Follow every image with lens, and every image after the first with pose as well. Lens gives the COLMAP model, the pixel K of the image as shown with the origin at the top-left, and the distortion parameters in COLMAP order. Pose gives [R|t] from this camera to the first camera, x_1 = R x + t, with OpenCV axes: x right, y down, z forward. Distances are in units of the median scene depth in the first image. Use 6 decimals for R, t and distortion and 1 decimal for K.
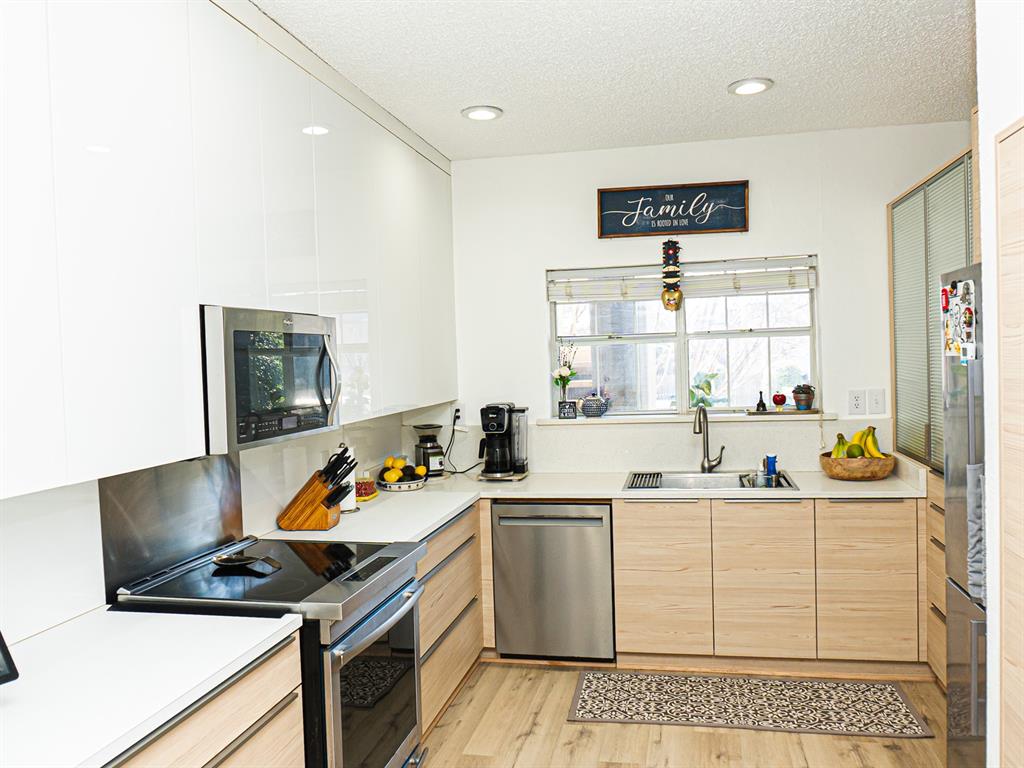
lens RADIAL K [[833.6, 0, 526.2], [0, 833.6, 386.8], [0, 0, 1]] dist [-0.034287, 0.003147]
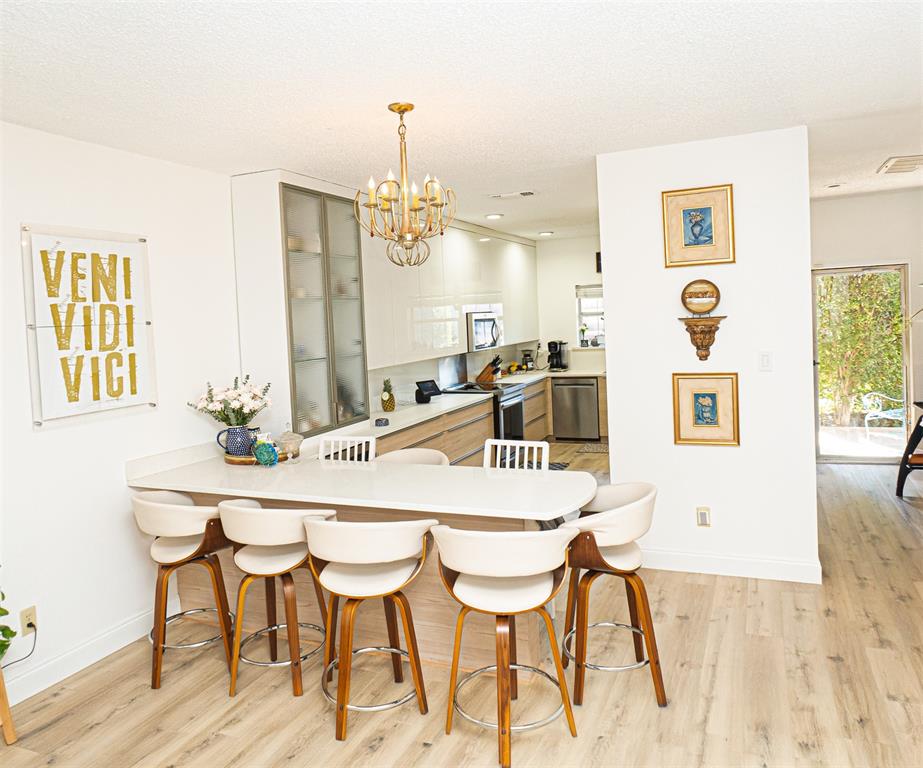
lens RADIAL K [[681.2, 0, 462.9], [0, 681.2, 347.9], [0, 0, 1]] dist [0.001503, 0.000745]
pose [[0.976589, -0.003197, -0.215090, 0.144401], [0.006894, 0.999841, 0.016441, 0.006325], [0.215003, -0.017539, 0.976456, -1.122984]]
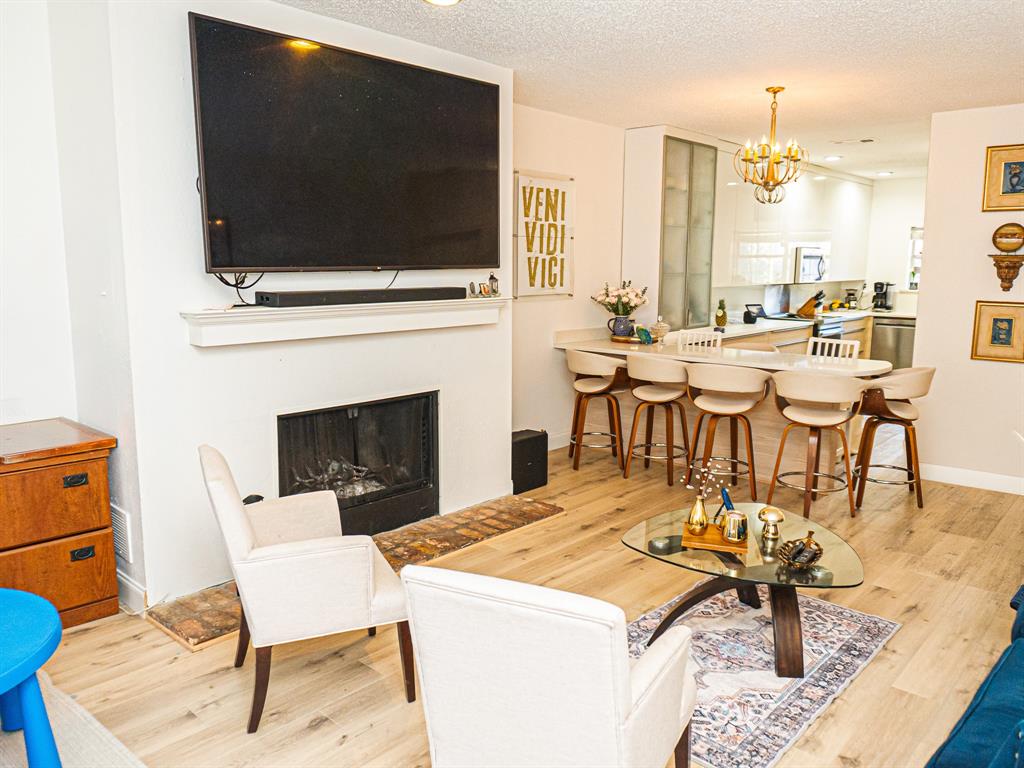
lens RADIAL K [[765.7, 0, 528.4], [0, 765.7, 387.8], [0, 0, 1]] dist [-0.012179, -0.003344]
pose [[0.864766, 0.117966, -0.488123, 0.221821], [-0.052099, 0.987847, 0.146436, 0.059678], [0.499466, -0.101202, 0.860402, -1.673912]]
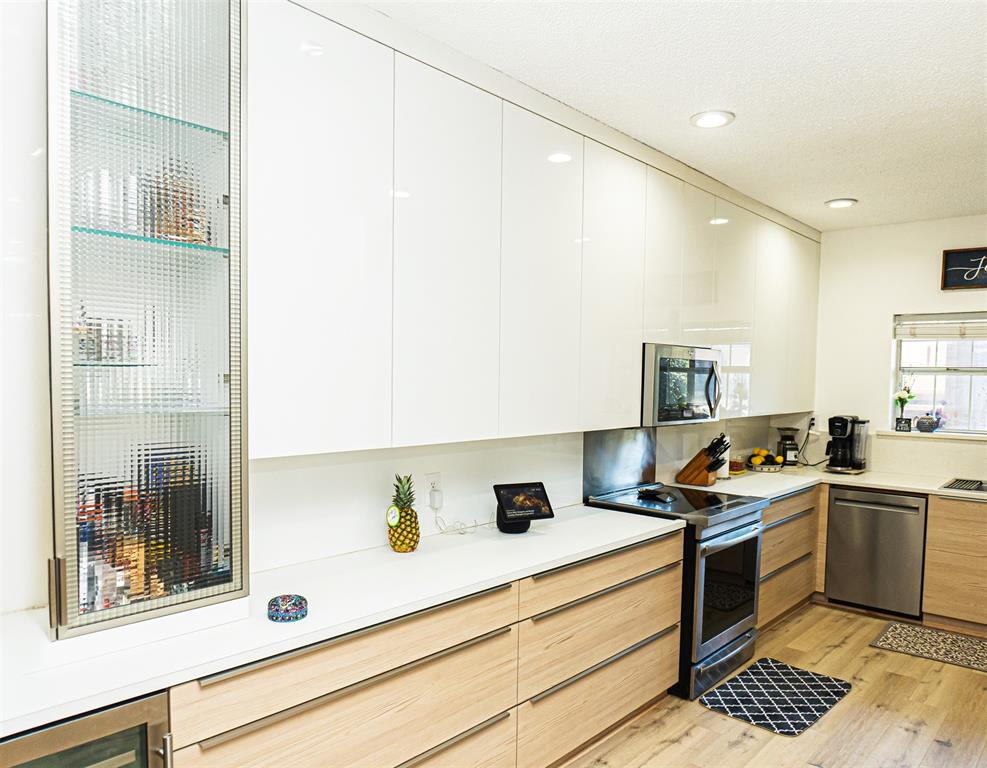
lens RADIAL K [[712.5, 0, 512.6], [0, 712.5, 420.0], [0, 0, 1]] dist [-0.028765, -0.002761]
pose [[0.863206, 0.074248, -0.499363, 0.080438], [-0.059448, 0.997194, 0.045506, 0.007624], [0.501340, -0.009595, 0.865197, -0.264360]]
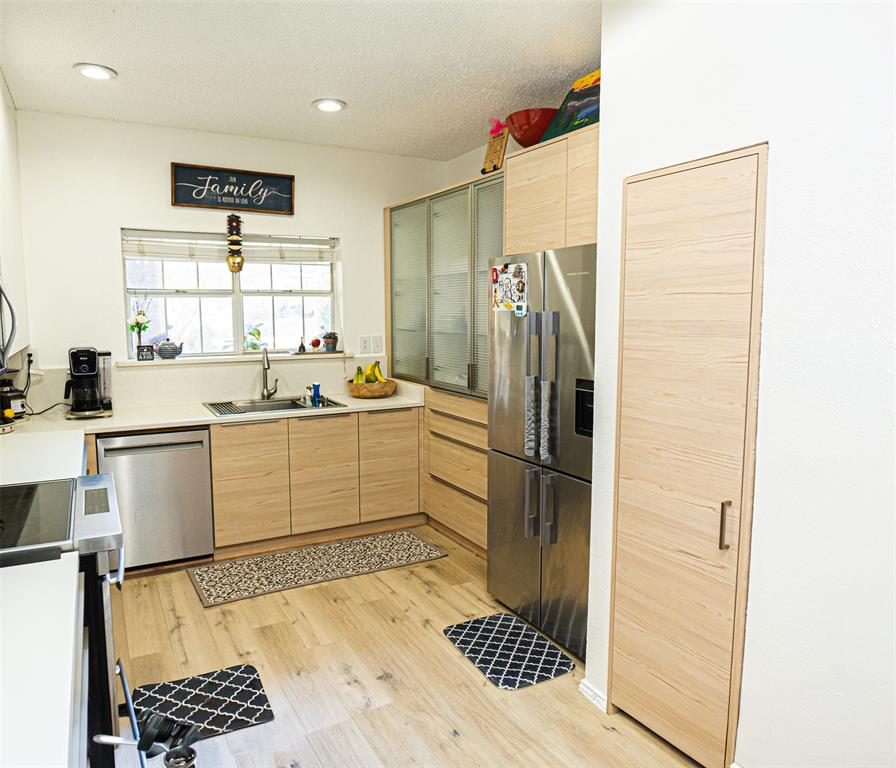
lens RADIAL K [[624.7, 0, 448.0], [0, 624.7, 384.0], [0, 0, 1]] dist [-0.049399, 0.000769]
pose [[0.754895, -0.042875, 0.654443, -0.215645], [-0.001891, 0.997714, 0.067545, 0.013640], [-0.655843, -0.052228, 0.753089, 0.091681]]
